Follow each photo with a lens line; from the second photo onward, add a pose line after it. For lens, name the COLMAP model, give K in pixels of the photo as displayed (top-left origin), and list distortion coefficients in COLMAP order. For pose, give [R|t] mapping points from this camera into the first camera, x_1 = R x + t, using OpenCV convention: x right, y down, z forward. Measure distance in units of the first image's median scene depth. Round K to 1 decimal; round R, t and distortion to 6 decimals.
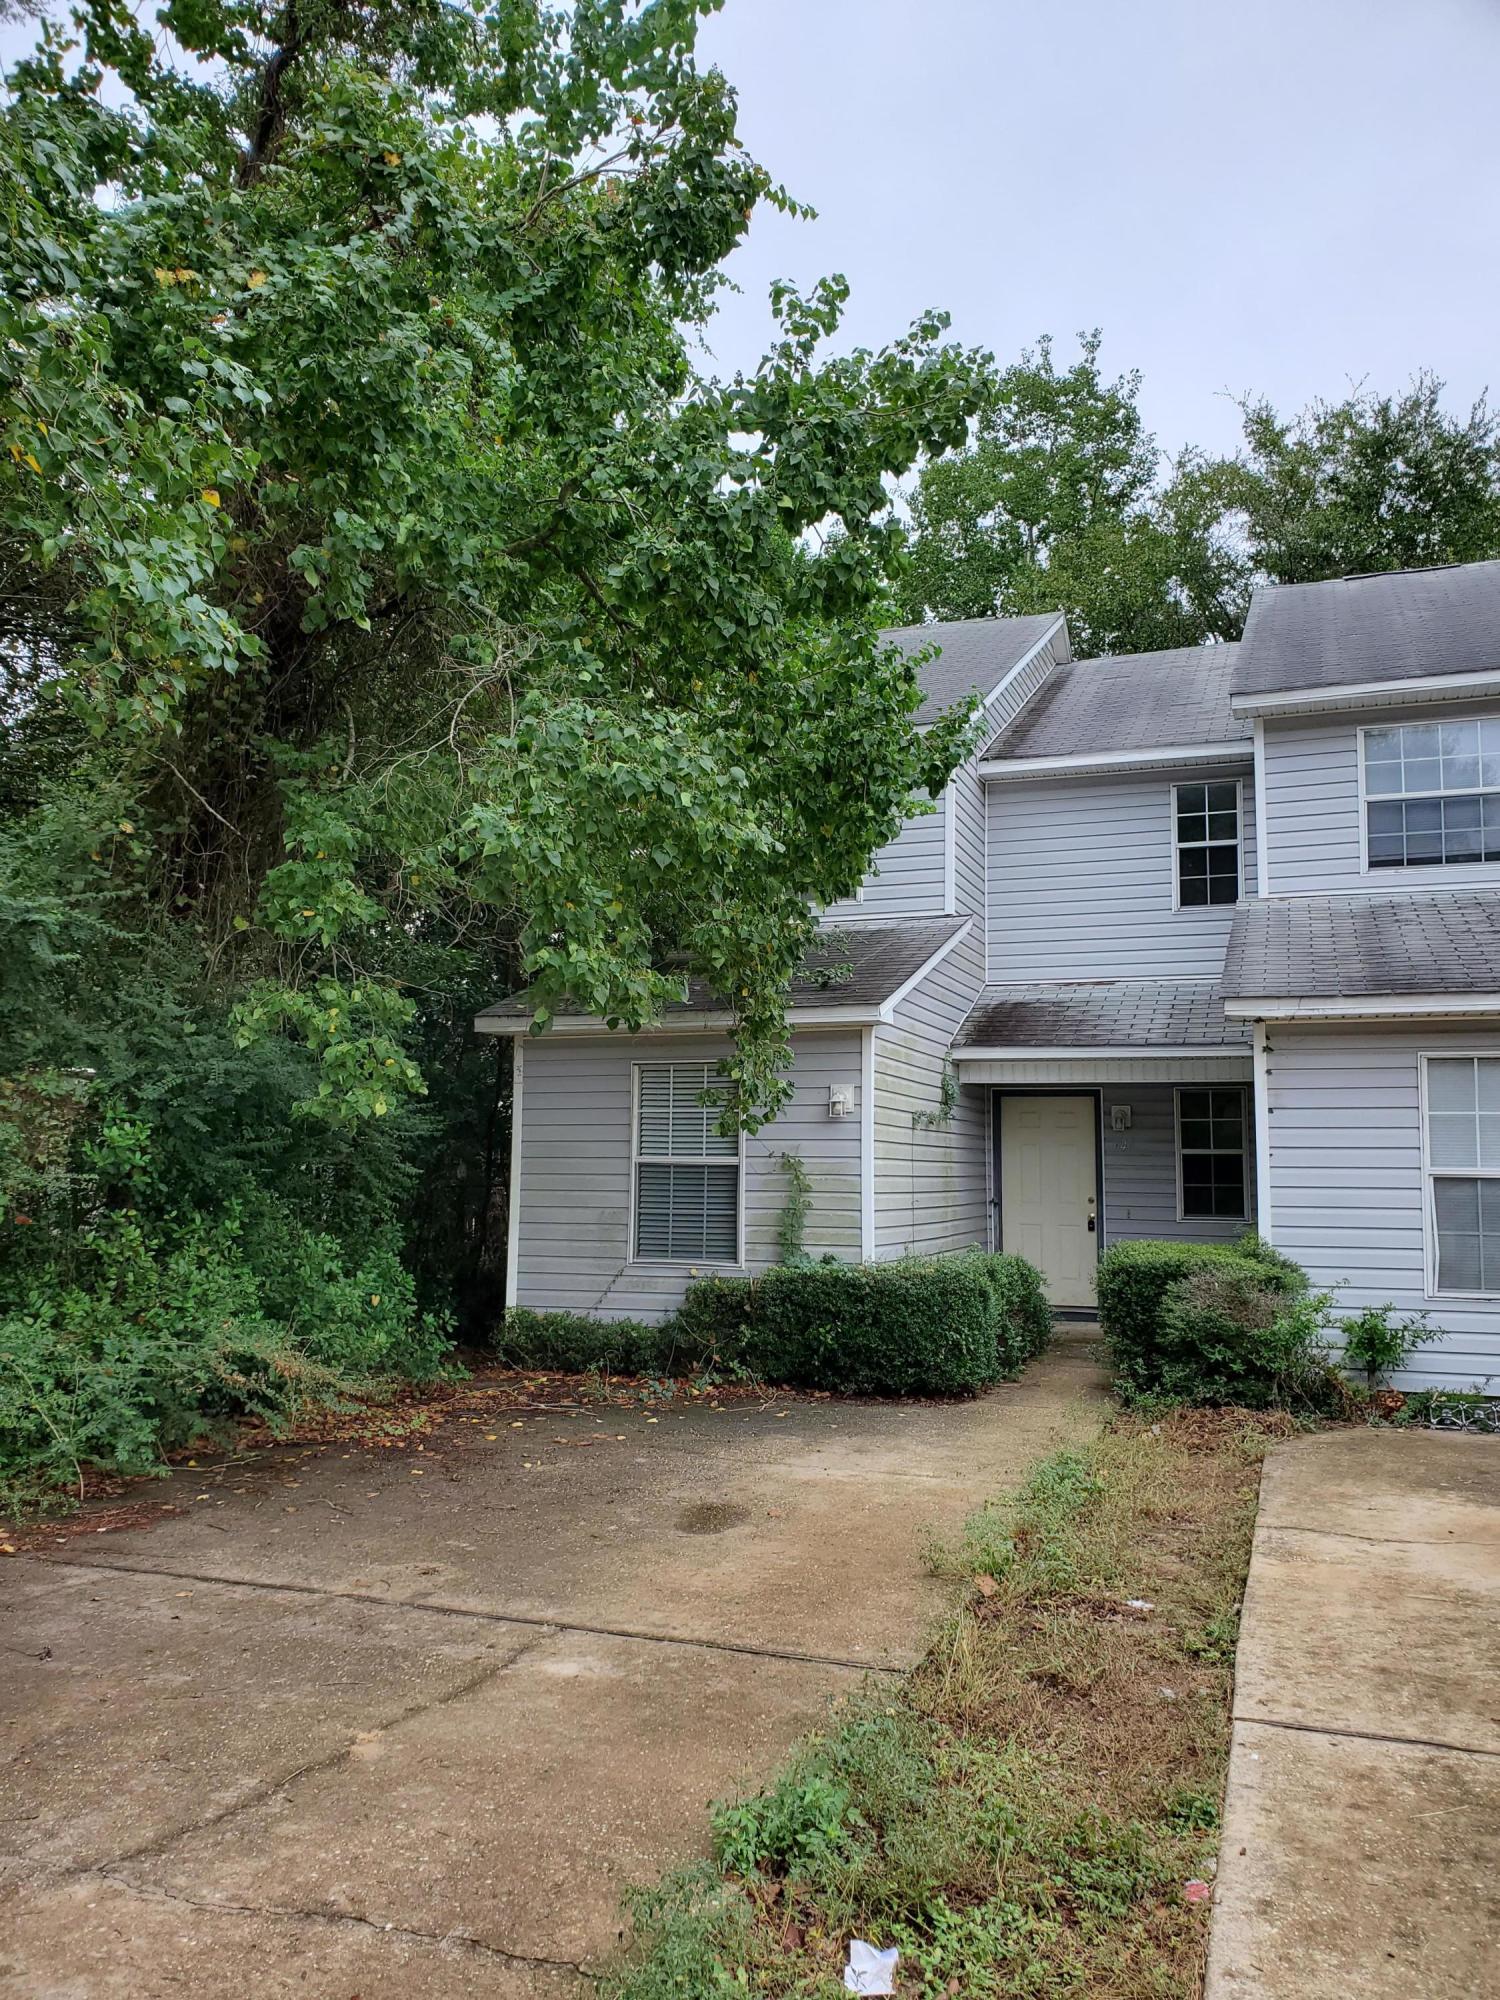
lens RADIAL K [[1529.2, 0, 750.0], [0, 1529.2, 1000.0], [0, 0, 1]] dist [0.127158, -0.261242]
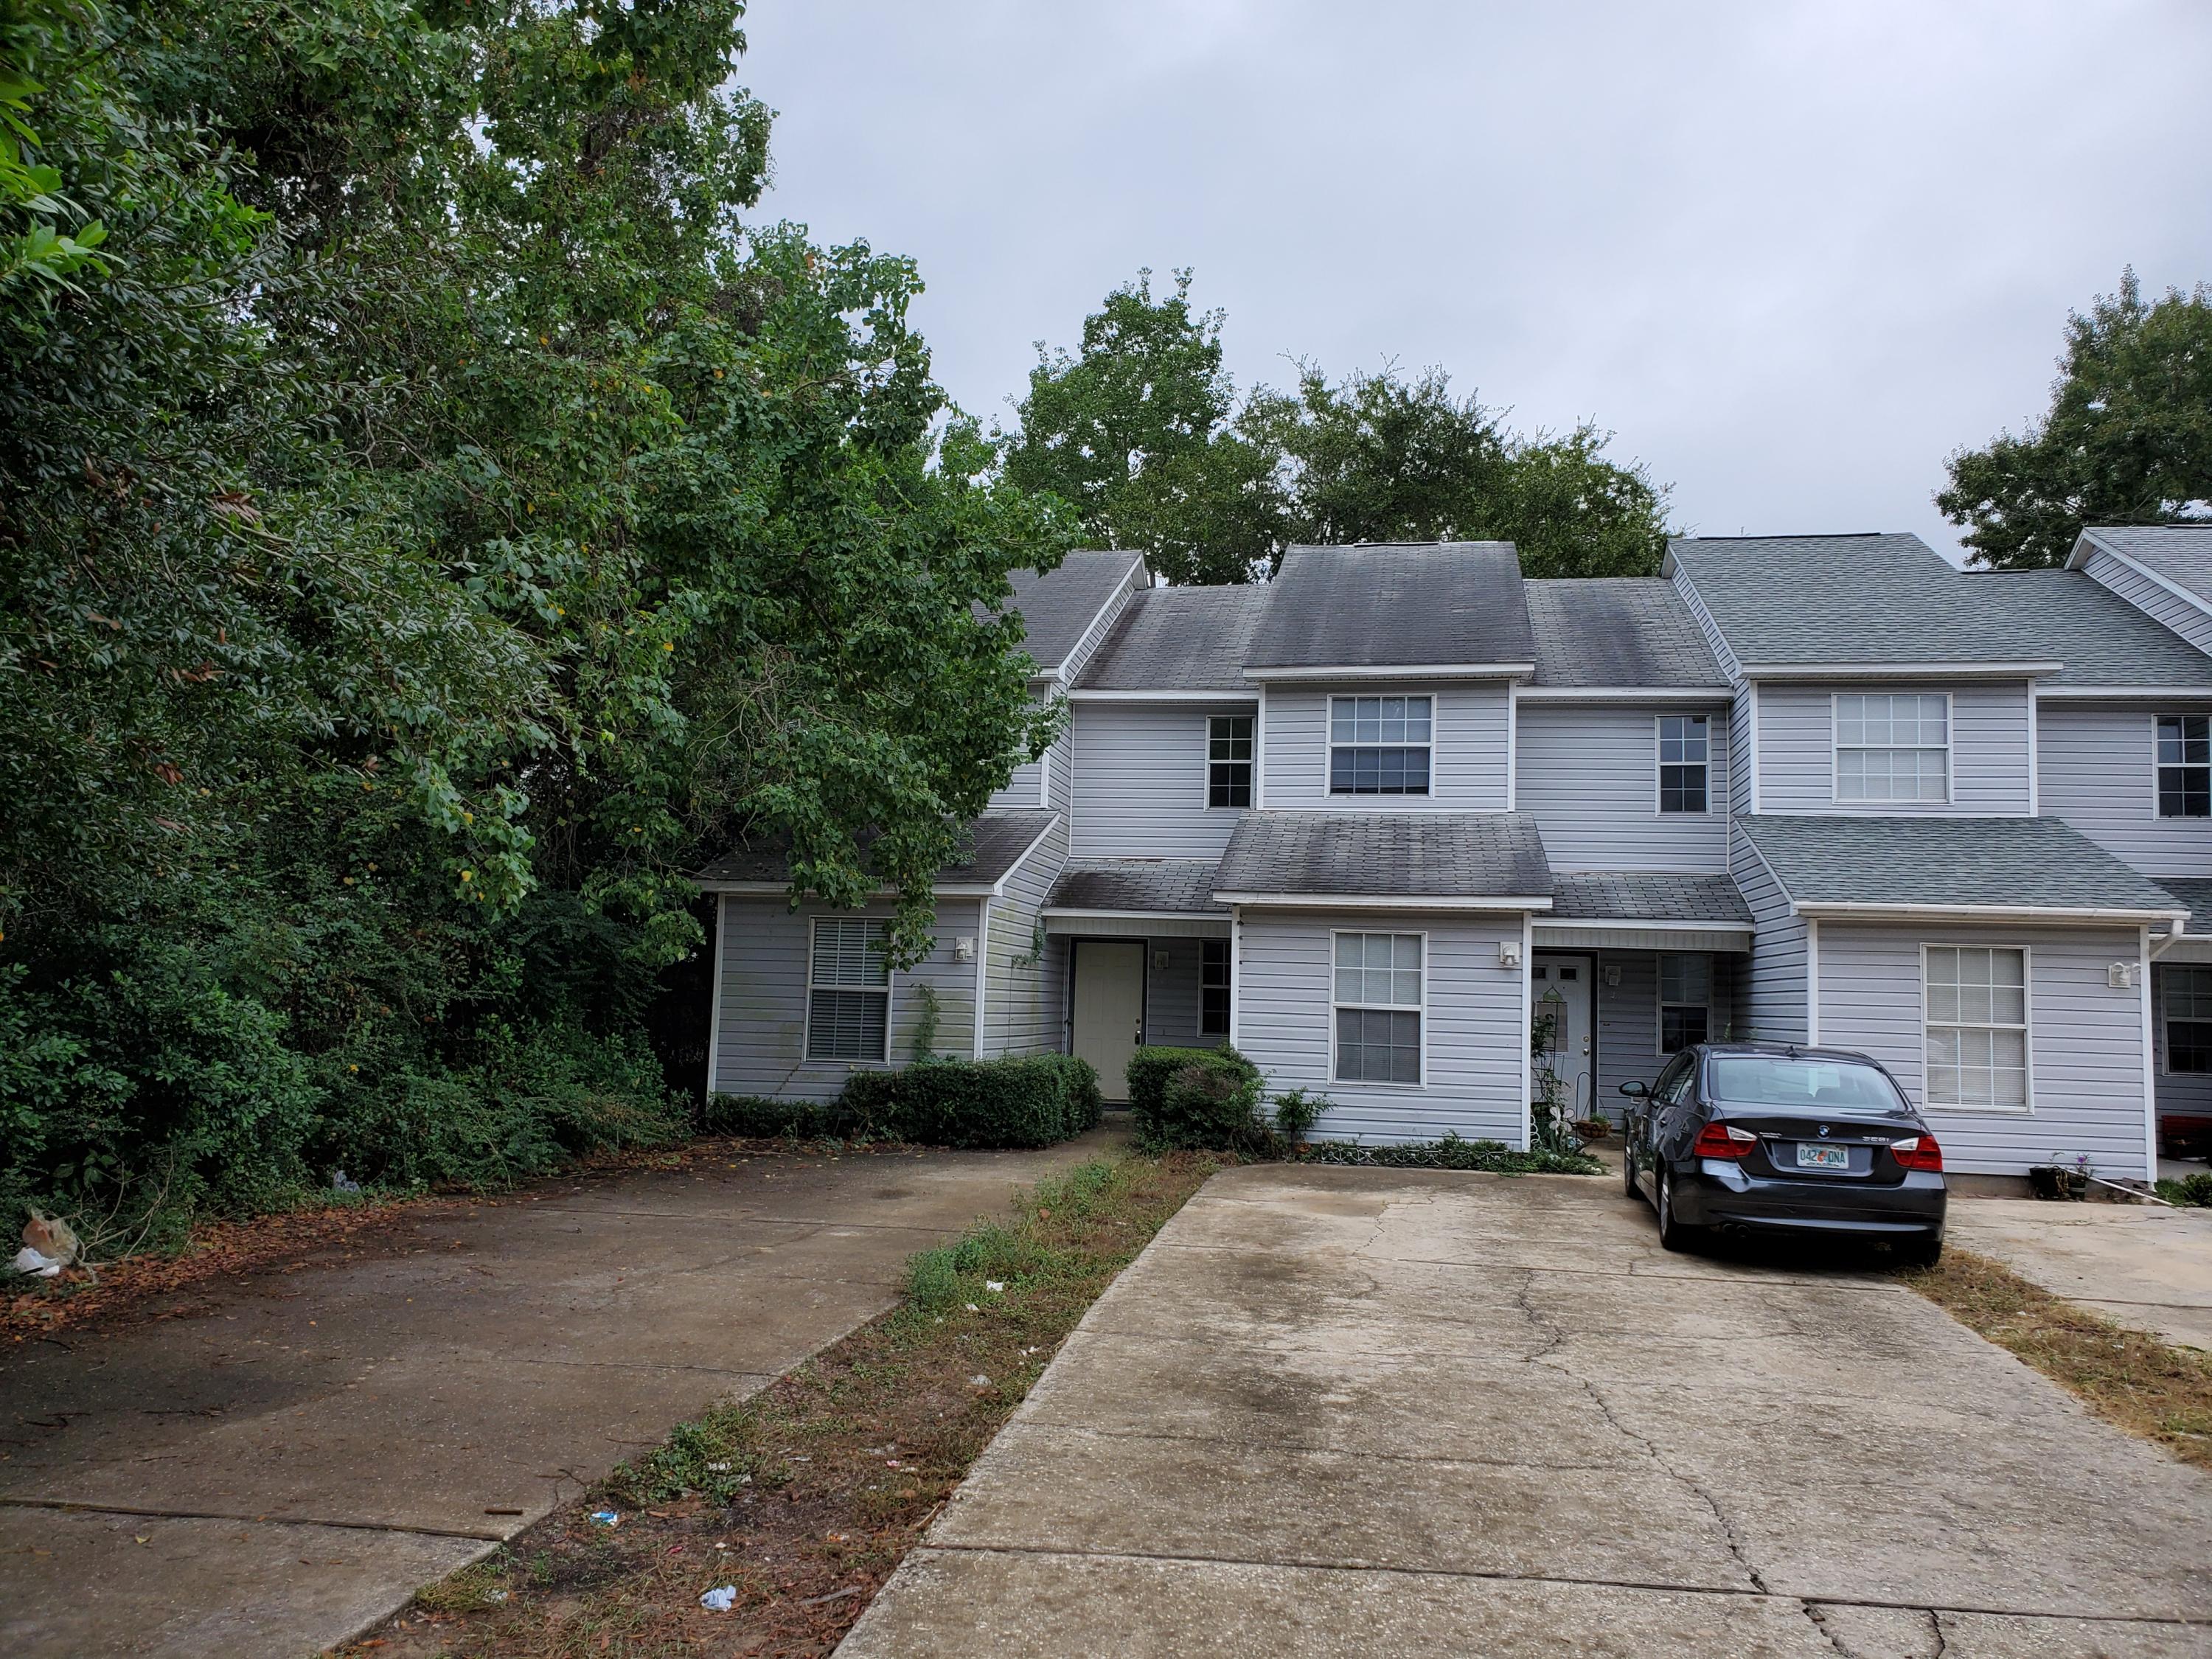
lens RADIAL K [[1691.3, 0, 1095.7], [0, 1691.3, 828.9], [0, 0, 1]] dist [0.127158, -0.261242]
pose [[0.986531, 0.036078, 0.159545, -0.085327], [-0.038360, 0.999201, 0.011246, -0.078634], [-0.159011, -0.017215, 0.987127, -0.666270]]
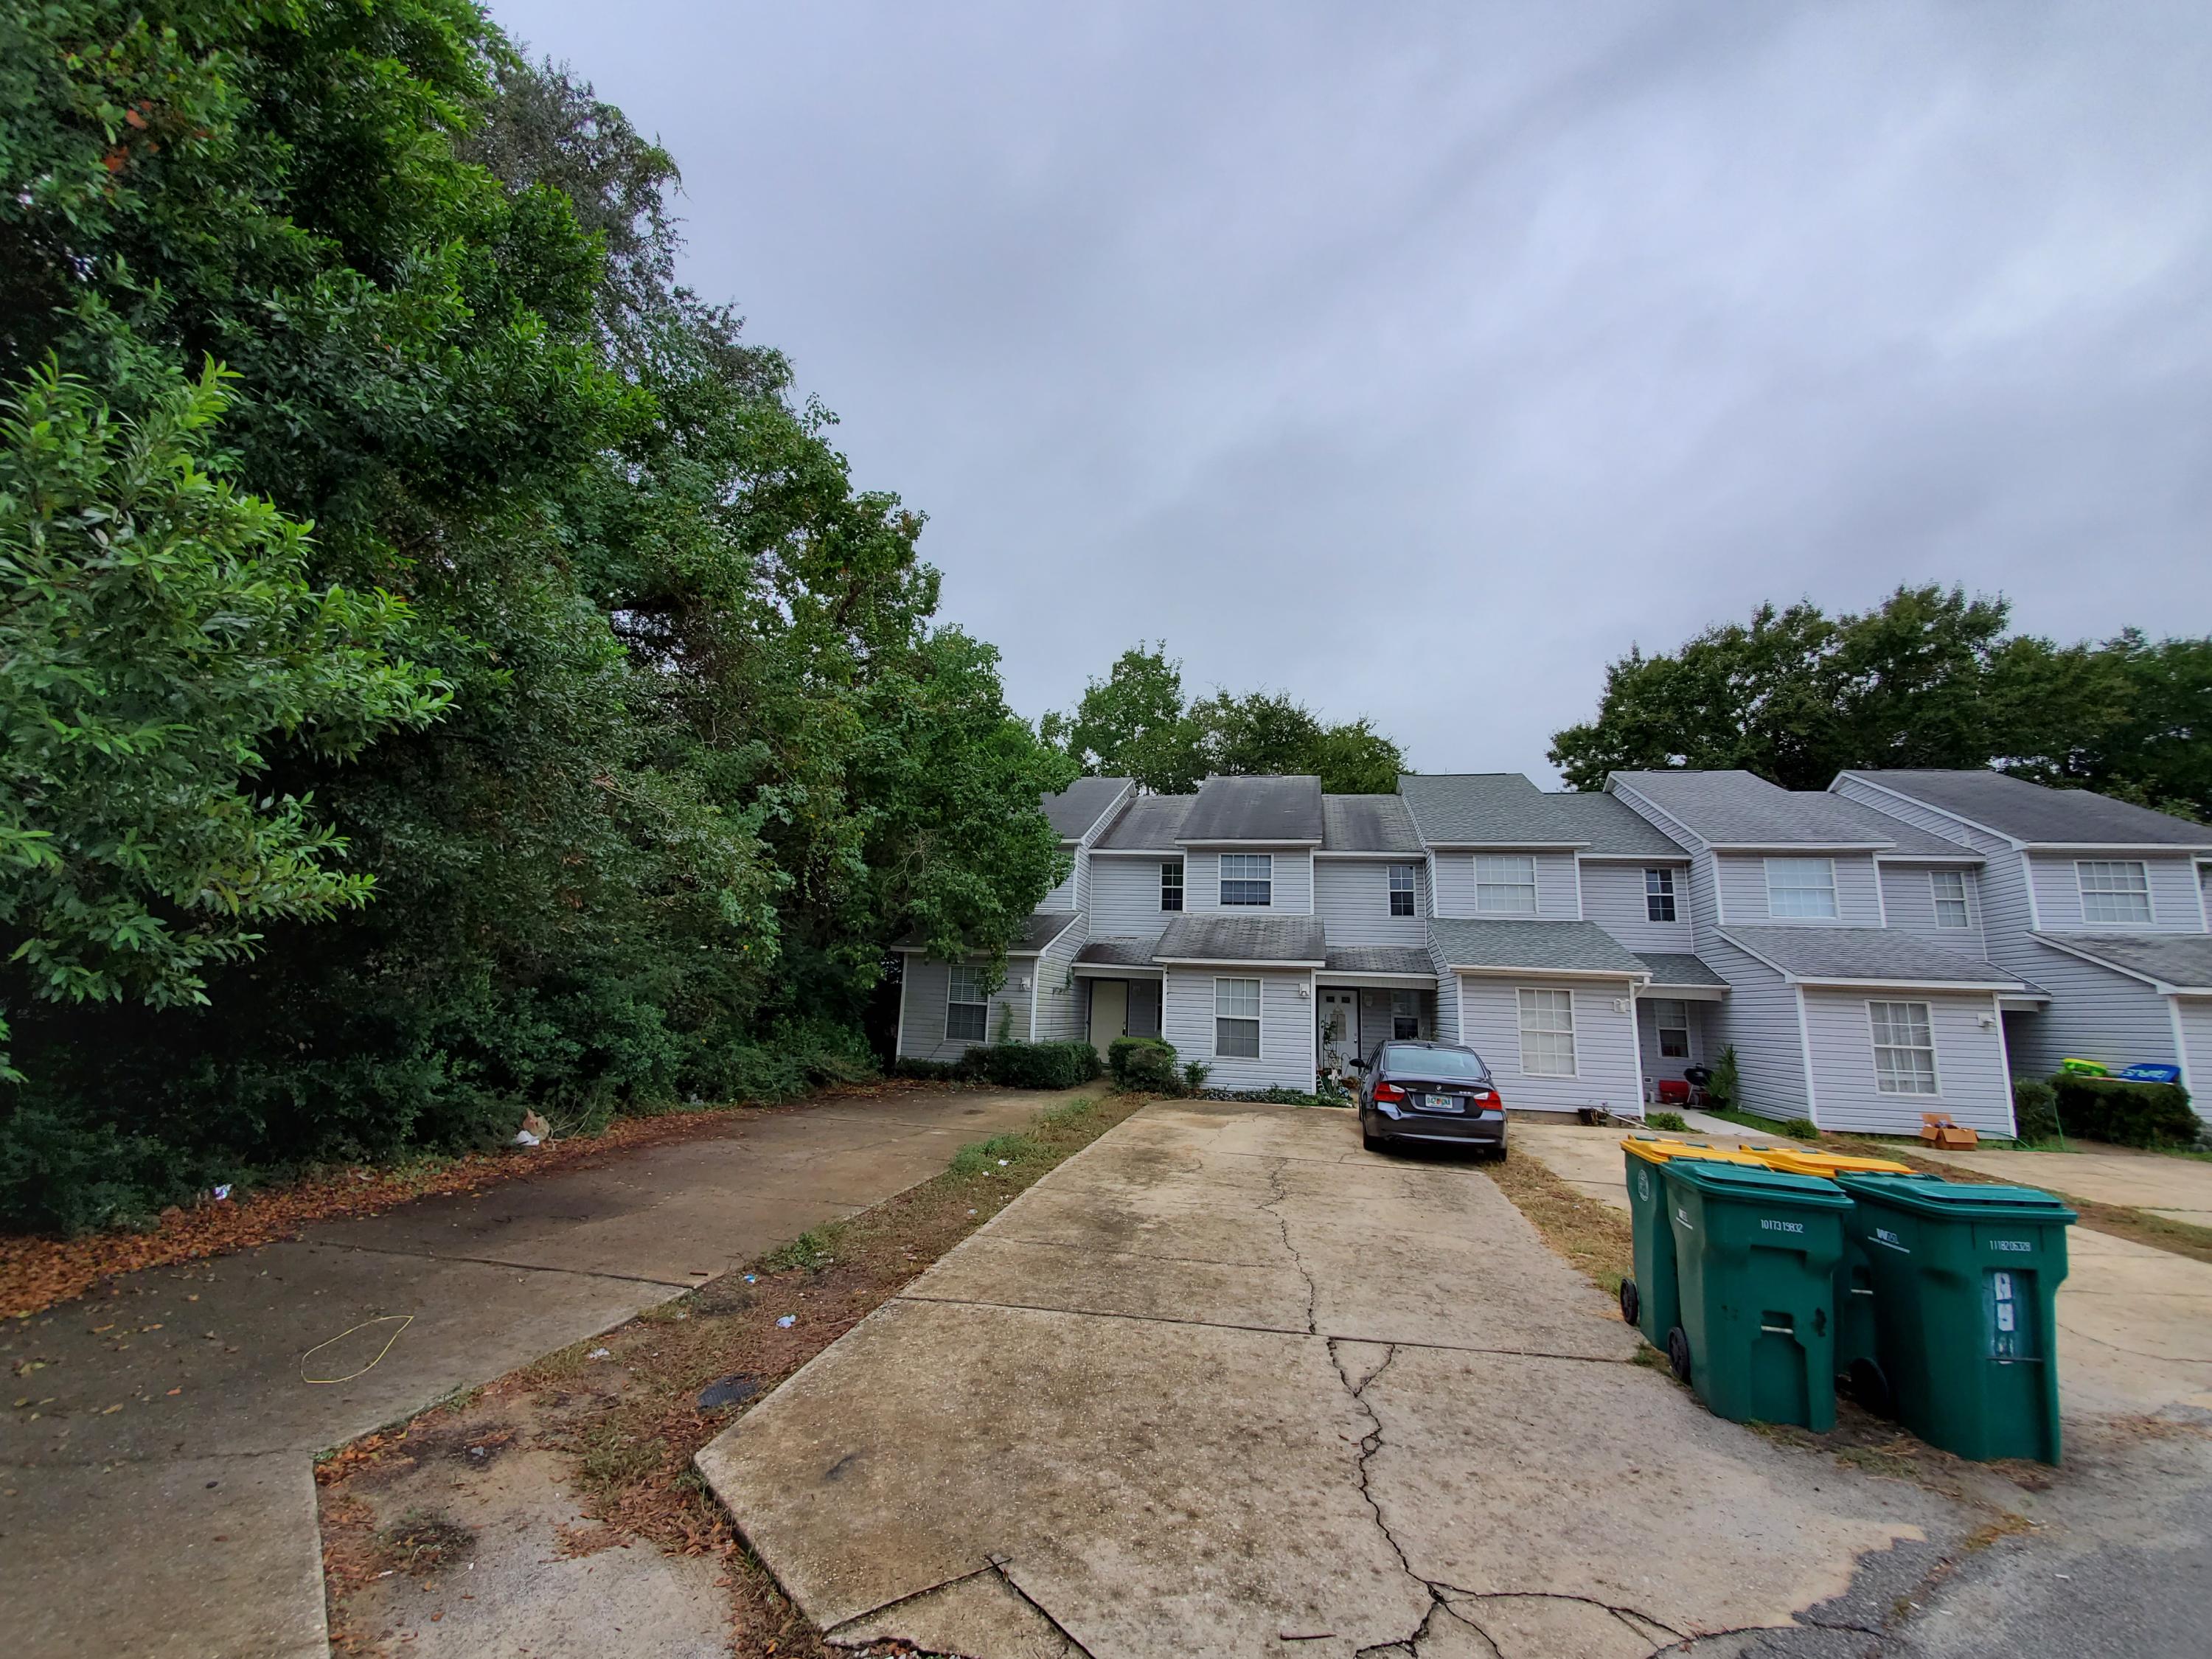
lens RADIAL K [[879.2, 0, 1099.3], [0, 879.2, 829.9], [0, 0, 1]] dist [0.000853, -0.009635]
pose [[0.992368, 0.056956, 0.109368, 0.002234], [-0.047858, 0.995309, -0.084081, -0.096139], [-0.113644, 0.078205, 0.990439, -0.711057]]
